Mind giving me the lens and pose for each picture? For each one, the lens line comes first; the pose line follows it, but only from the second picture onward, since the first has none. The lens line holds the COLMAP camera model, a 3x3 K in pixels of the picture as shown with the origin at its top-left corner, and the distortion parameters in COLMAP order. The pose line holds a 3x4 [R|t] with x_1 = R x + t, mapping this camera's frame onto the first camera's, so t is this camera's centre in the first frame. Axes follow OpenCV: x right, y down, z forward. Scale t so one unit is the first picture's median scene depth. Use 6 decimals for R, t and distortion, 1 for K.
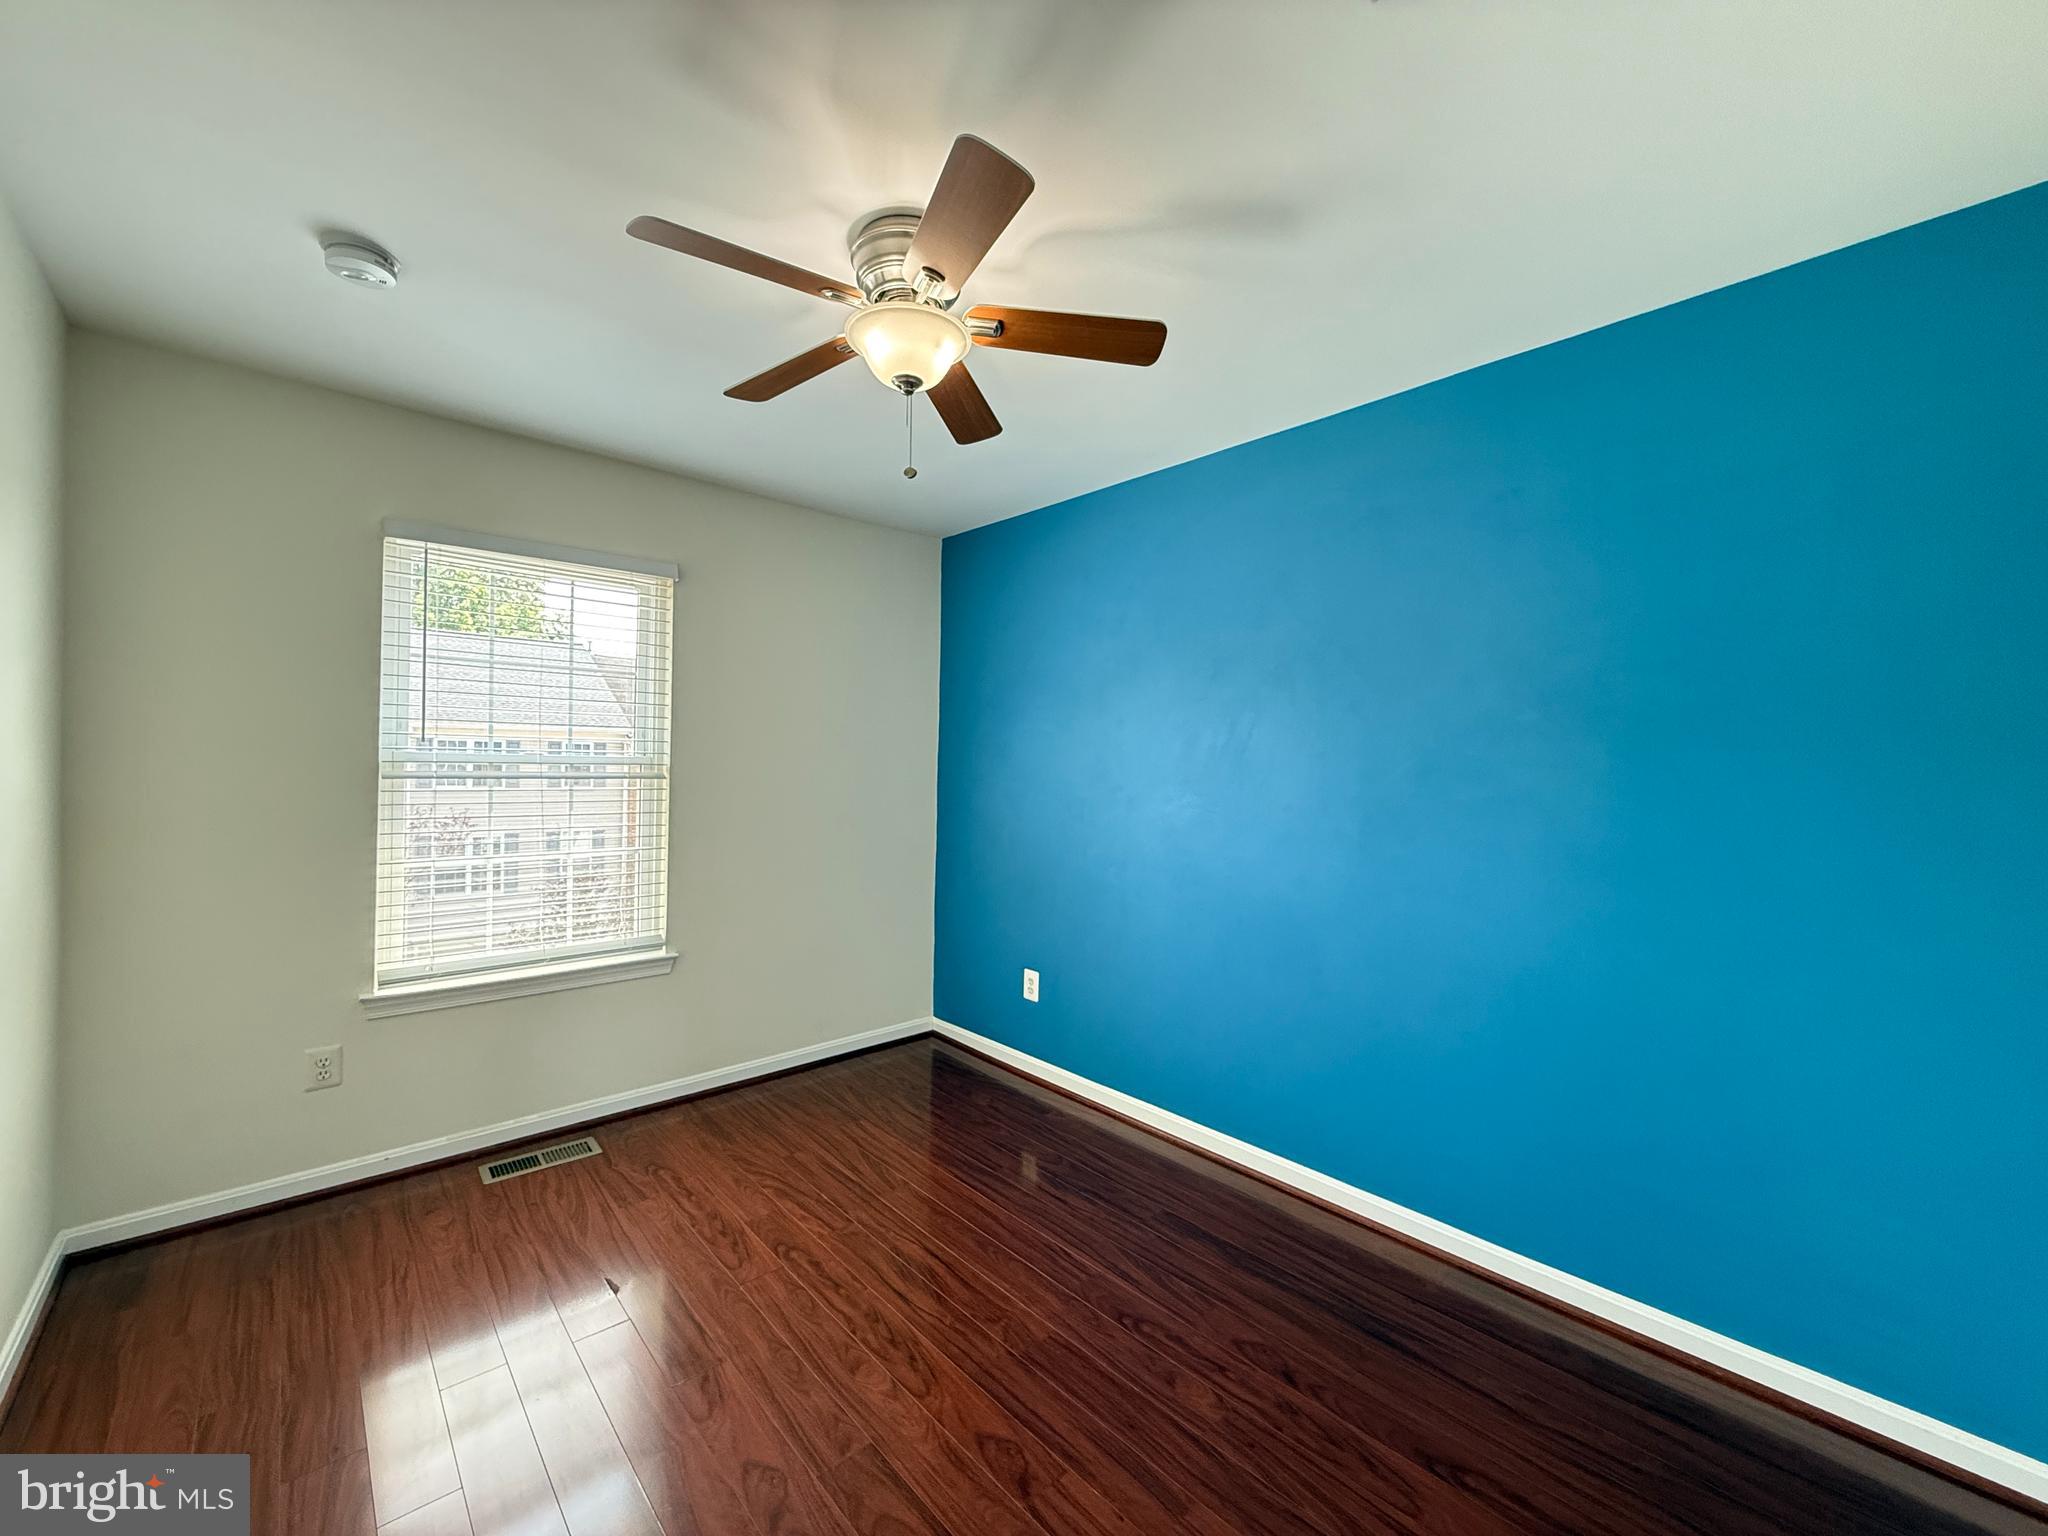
lens RADIAL K [[818.3, 0, 1013.2], [0, 818.3, 767.9], [0, 0, 1]] dist [-0.000555, -0.000266]
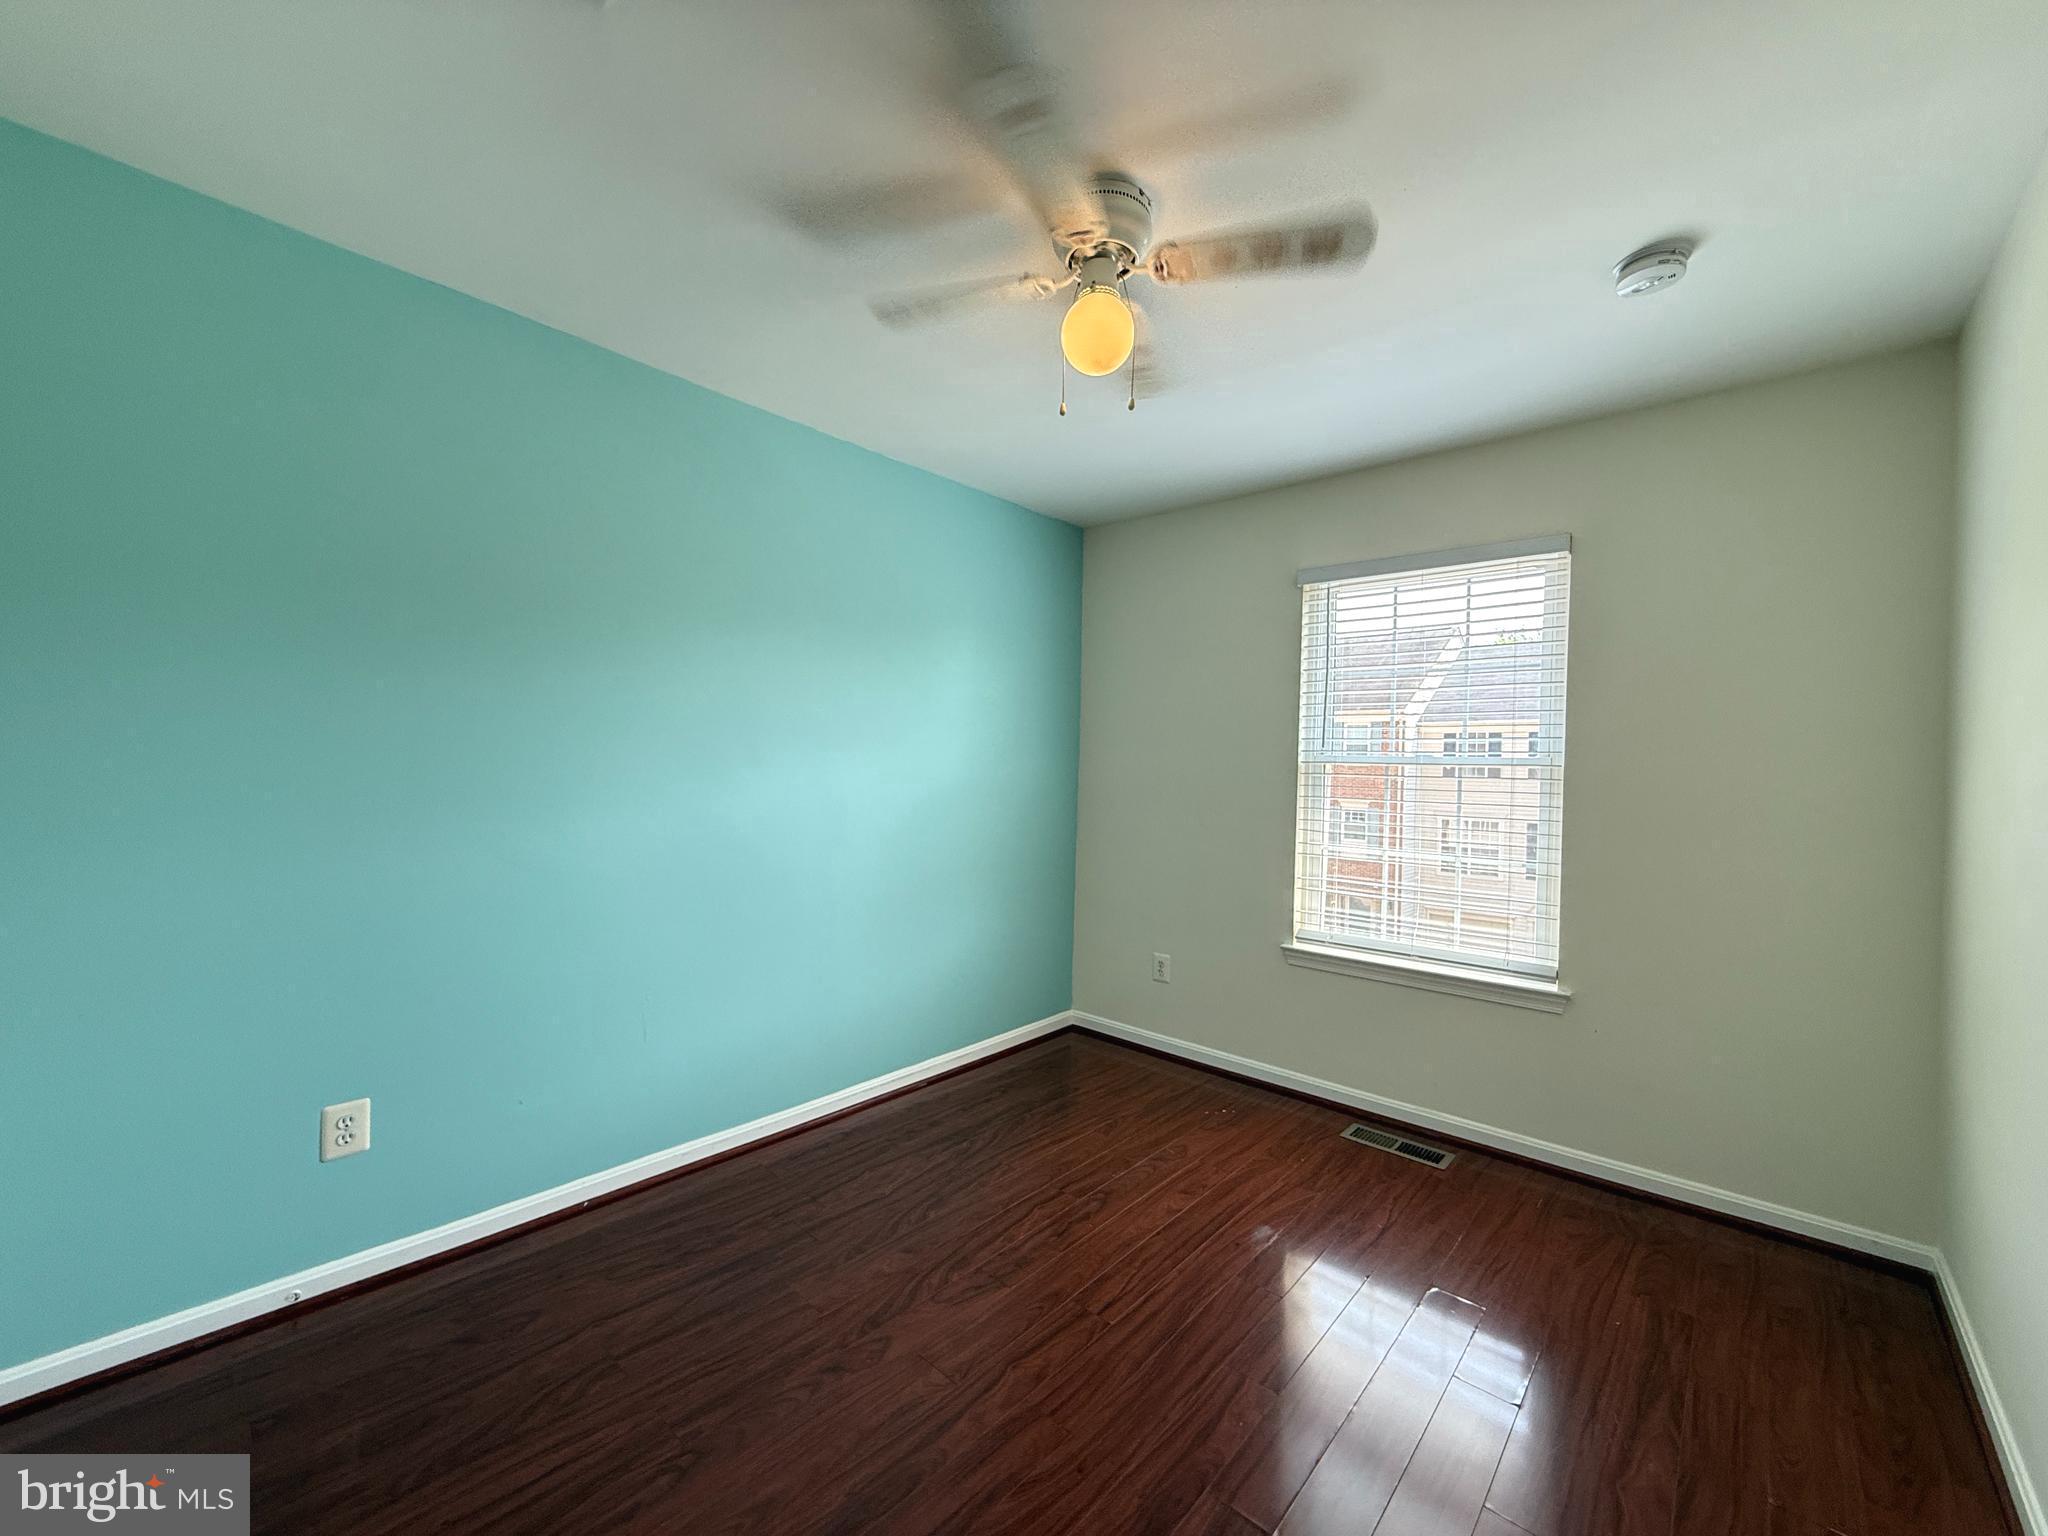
lens RADIAL K [[823.4, 0, 1024.0], [0, 823.4, 768.0], [0, 0, 1]] dist [-0.000662, -0.000154]
pose [[0.114724, 0.001465, -0.993396, 0.401009], [-0.013047, 0.999915, -0.000032, 0.006258], [0.993312, 0.012964, 0.114733, 0.399631]]
